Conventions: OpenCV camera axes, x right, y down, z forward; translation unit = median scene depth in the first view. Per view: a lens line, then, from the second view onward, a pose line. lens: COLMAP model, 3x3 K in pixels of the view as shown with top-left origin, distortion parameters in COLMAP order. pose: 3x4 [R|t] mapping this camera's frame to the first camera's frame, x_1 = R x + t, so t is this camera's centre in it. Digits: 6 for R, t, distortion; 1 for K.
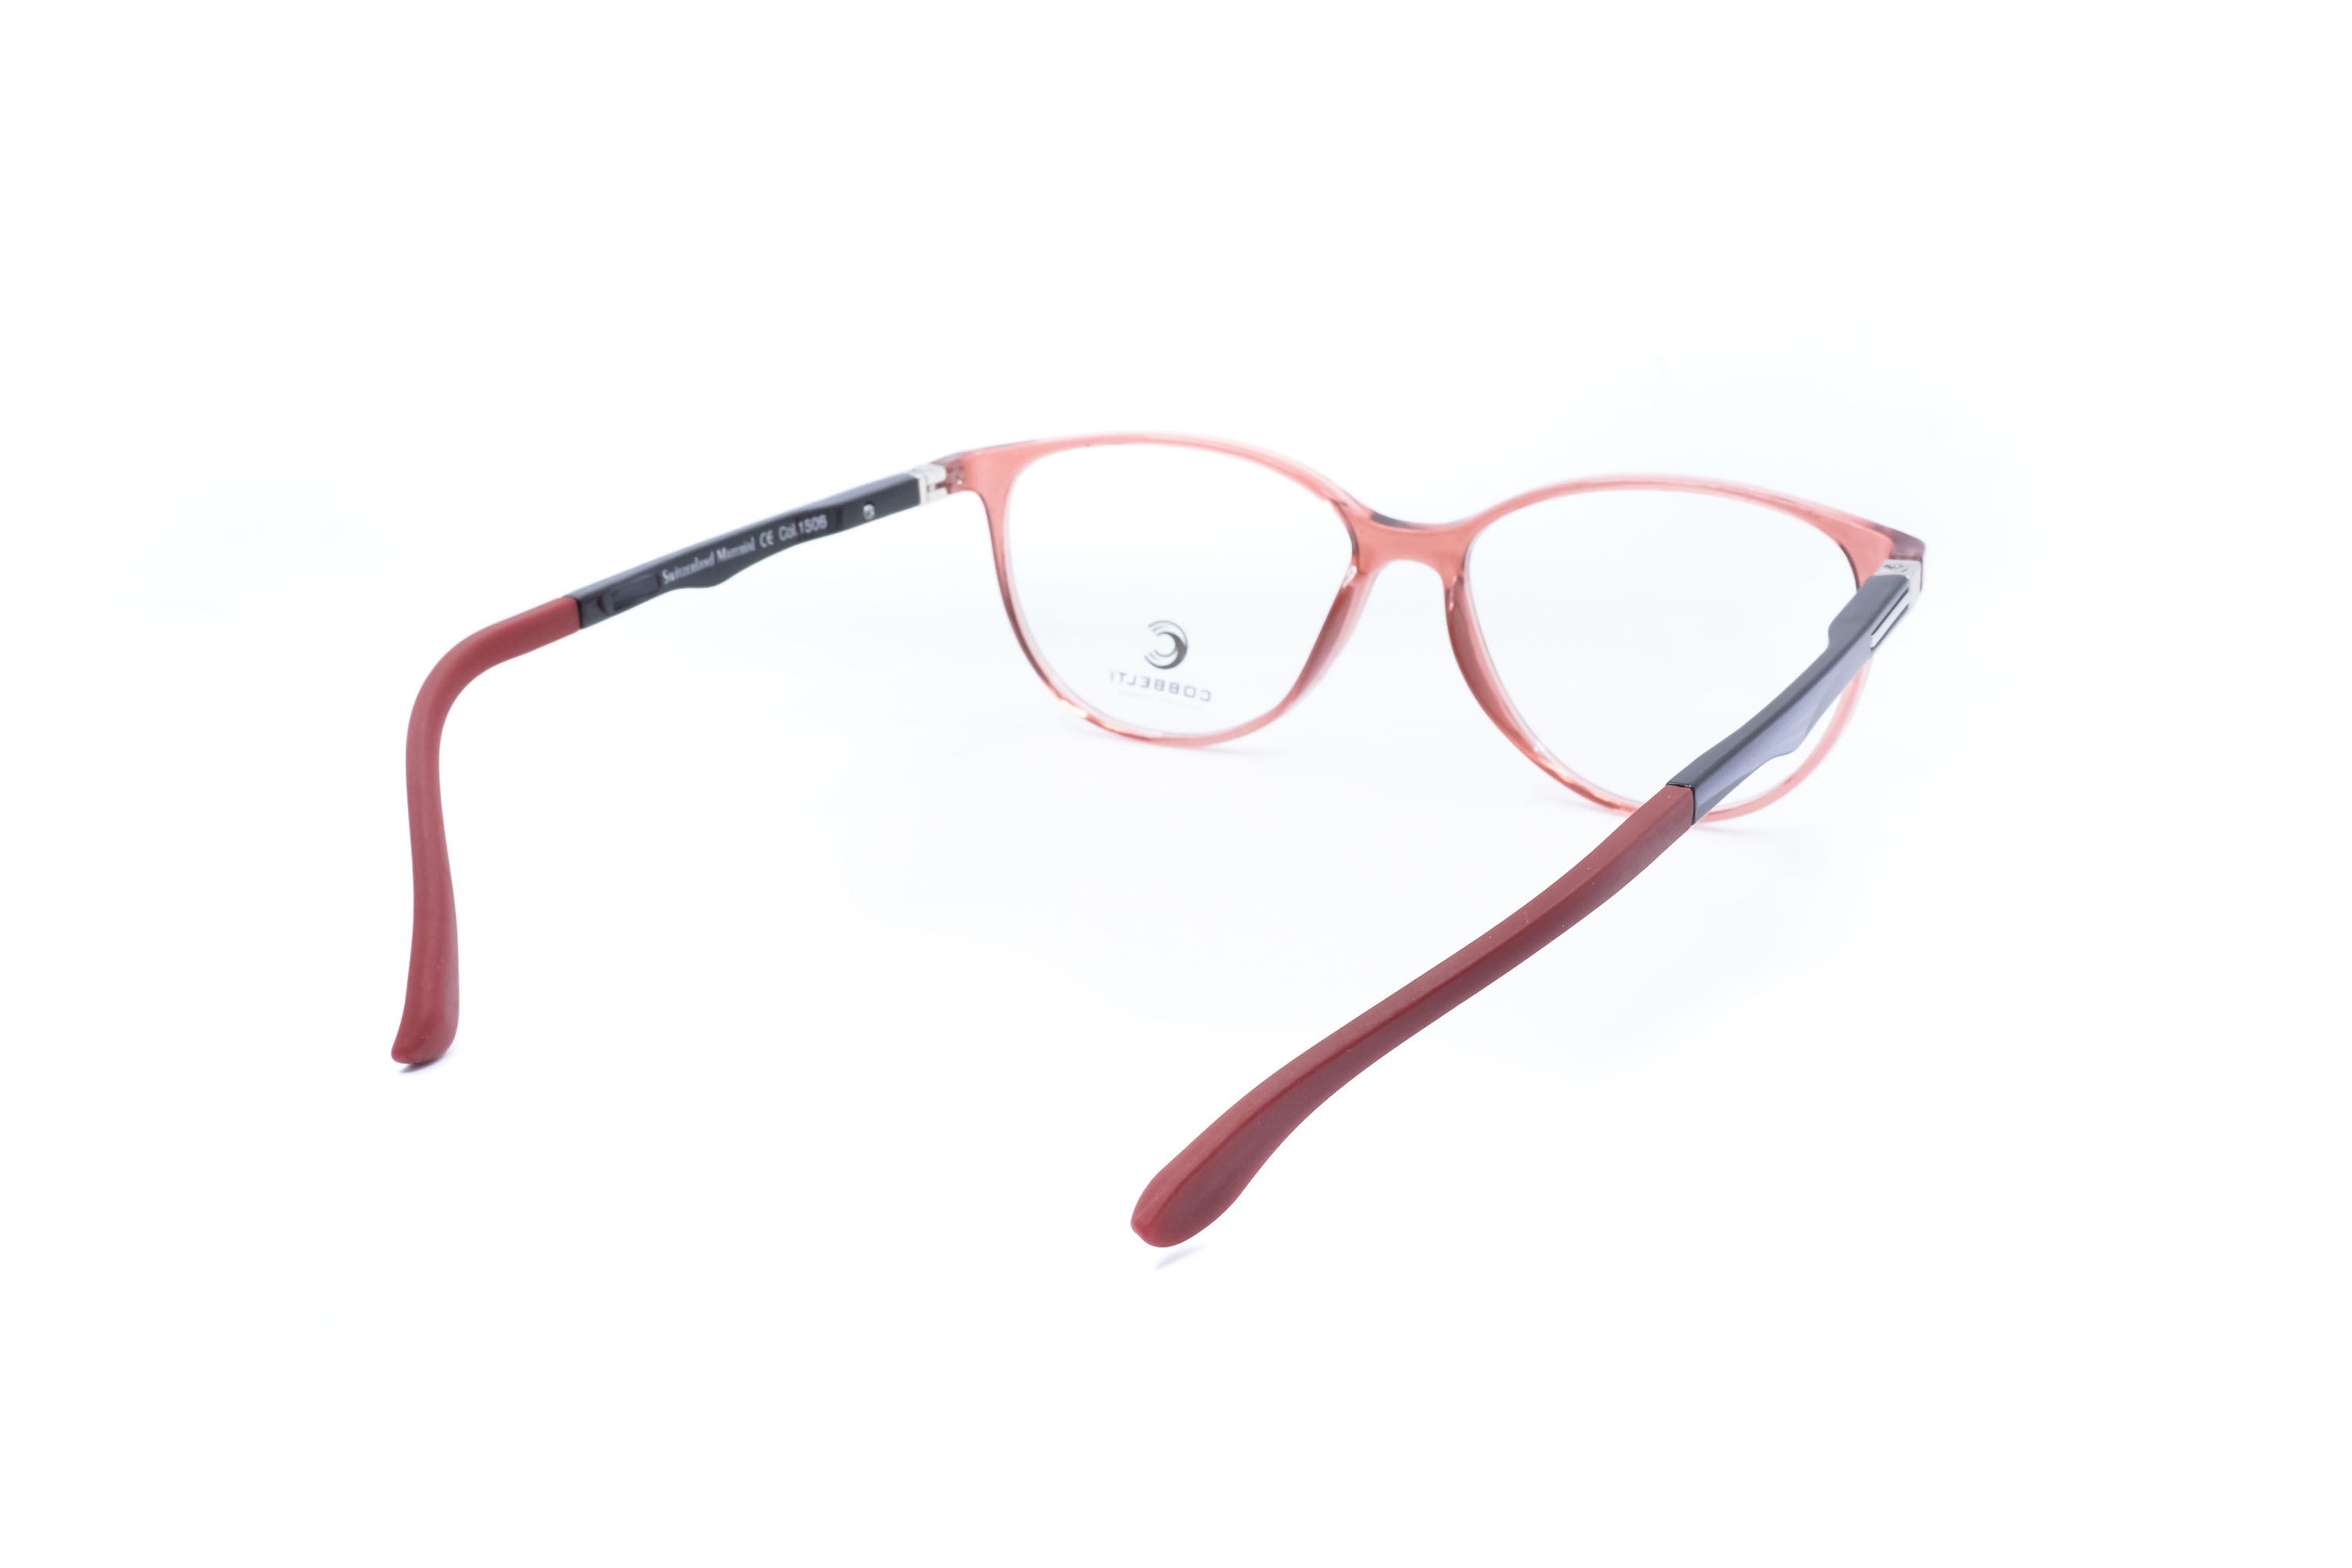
lens RADIAL K [[2568.8, 0, 1176.0], [0, 2568.8, 784.0], [0, 0, 1]] dist [-0.087287, 0.001345]
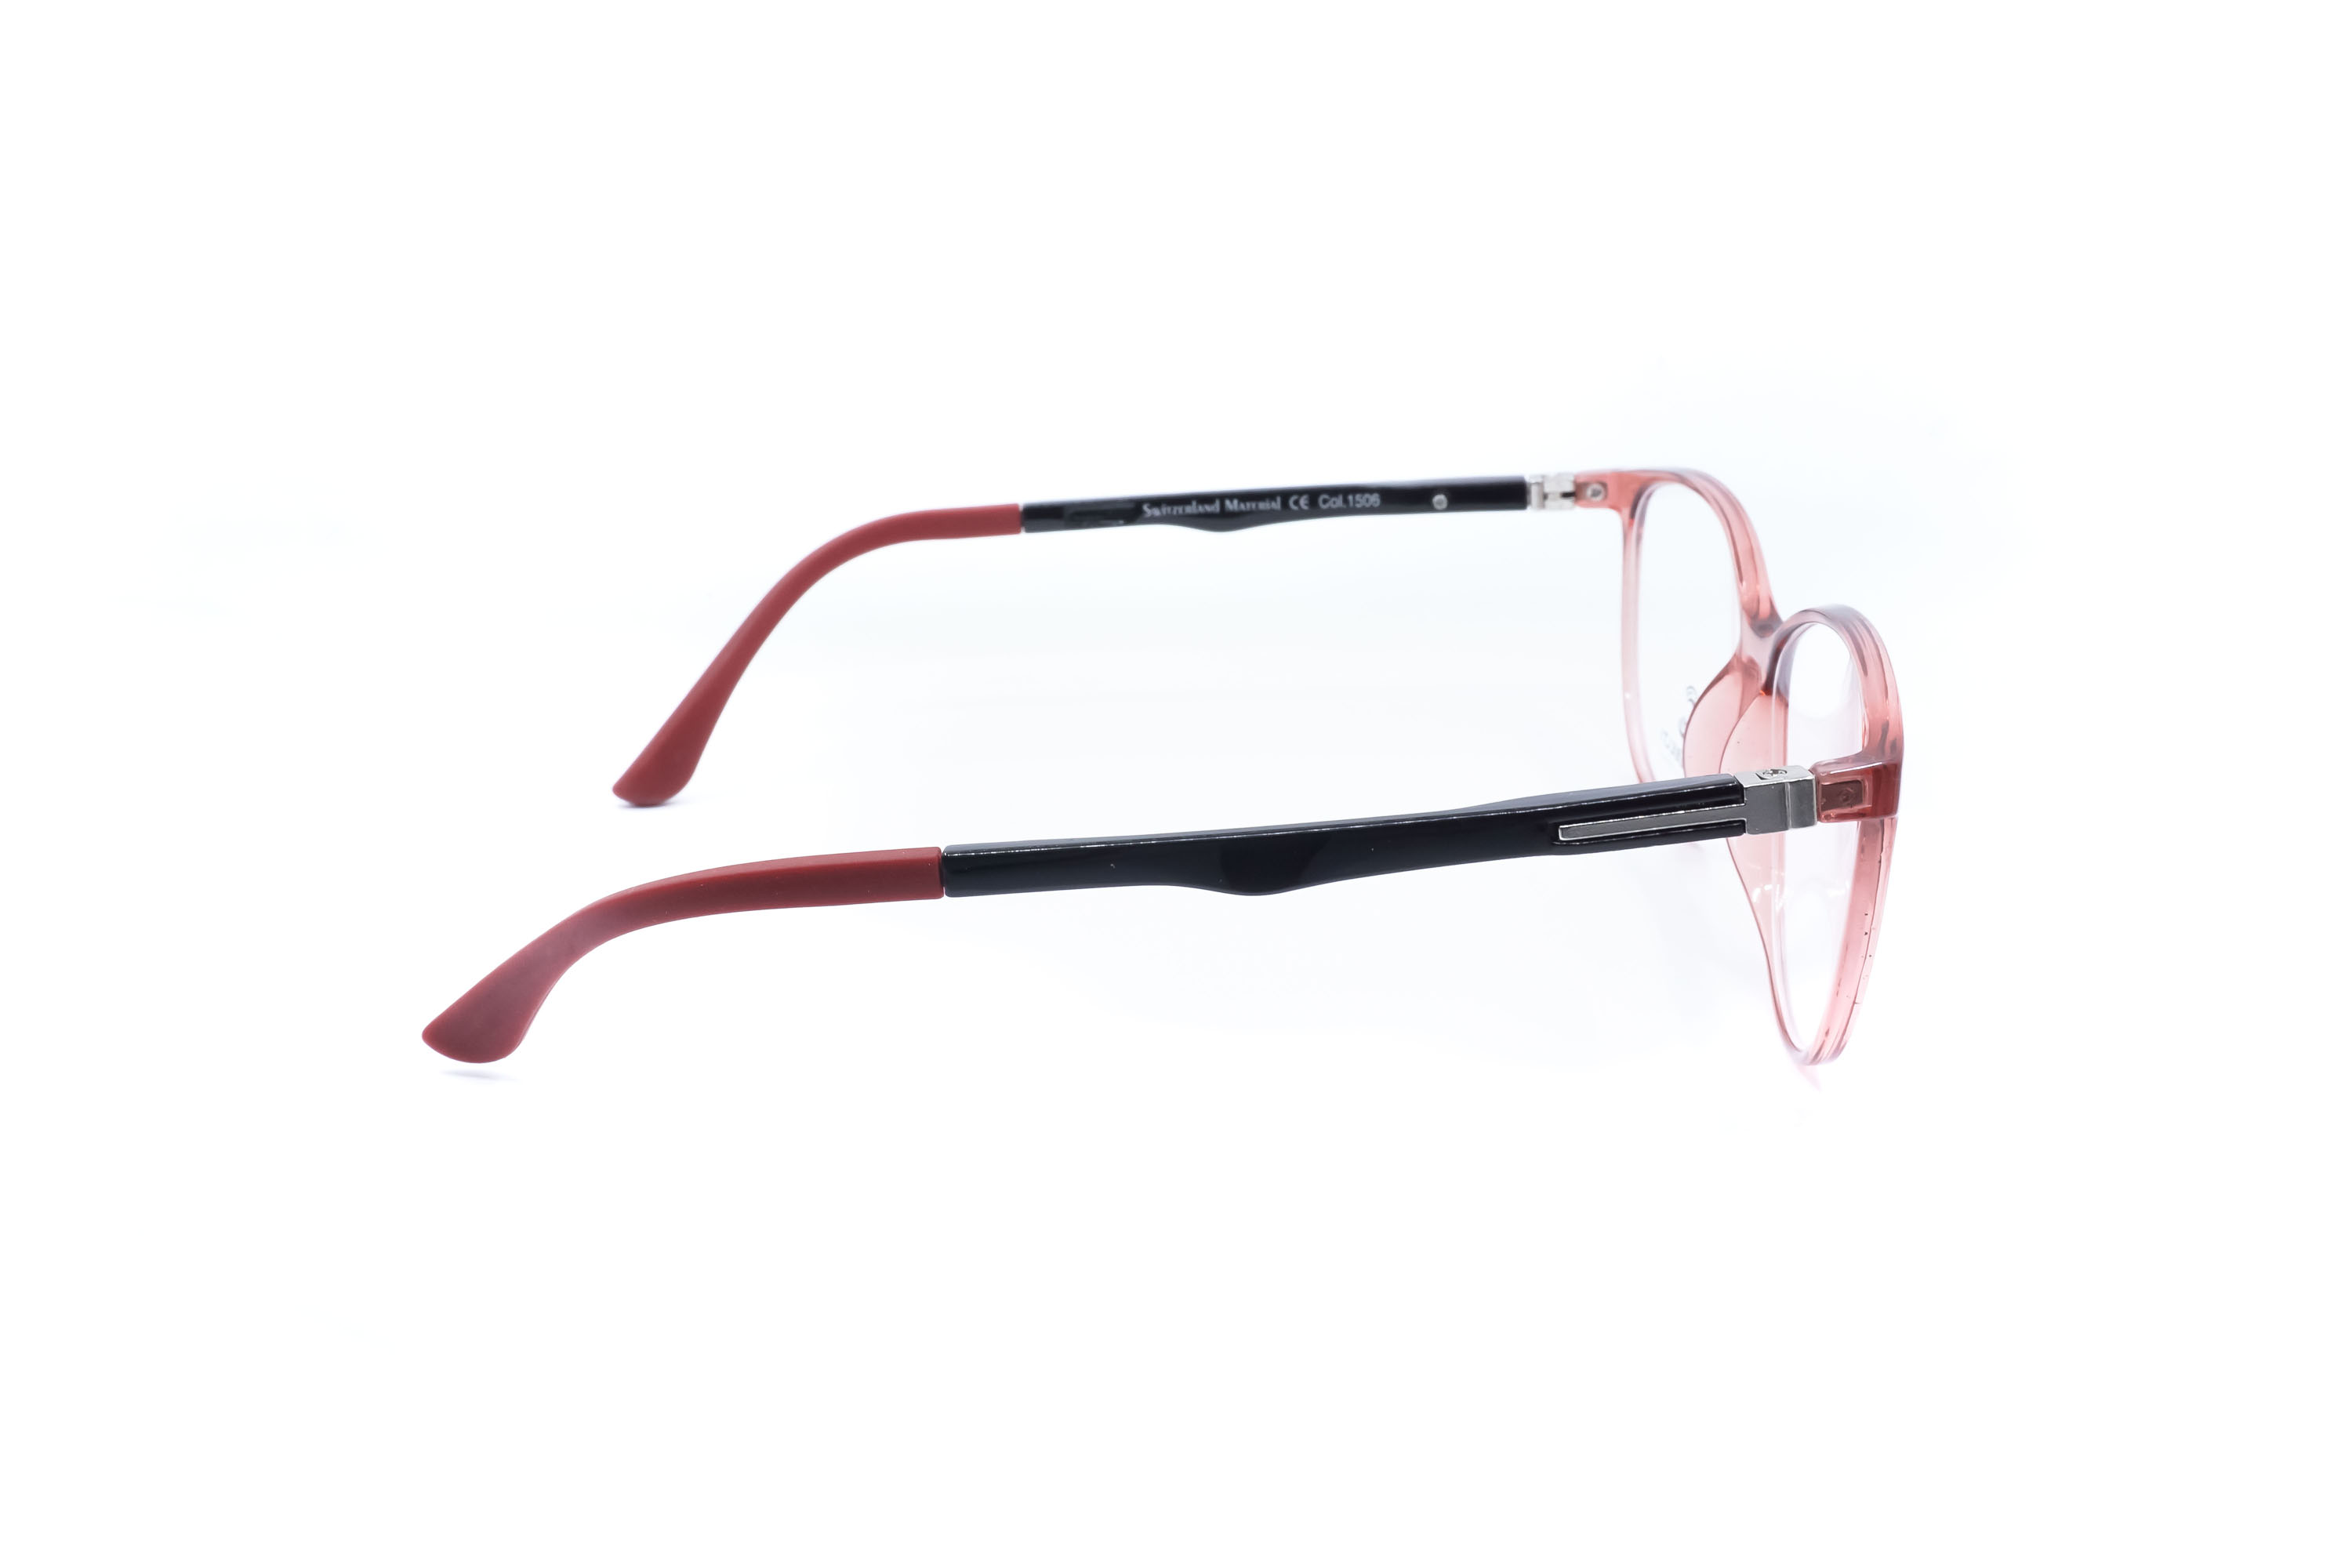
lens RADIAL K [[2568.8, 0, 1176.0], [0, 2568.8, 784.0], [0, 0, 1]] dist [-0.087287, 0.001345]
pose [[0.493075, 0.265298, -0.828549, 0.695458], [-0.252750, 0.954976, 0.155366, -0.131077], [0.832463, 0.132808, 0.537929, 0.386019]]
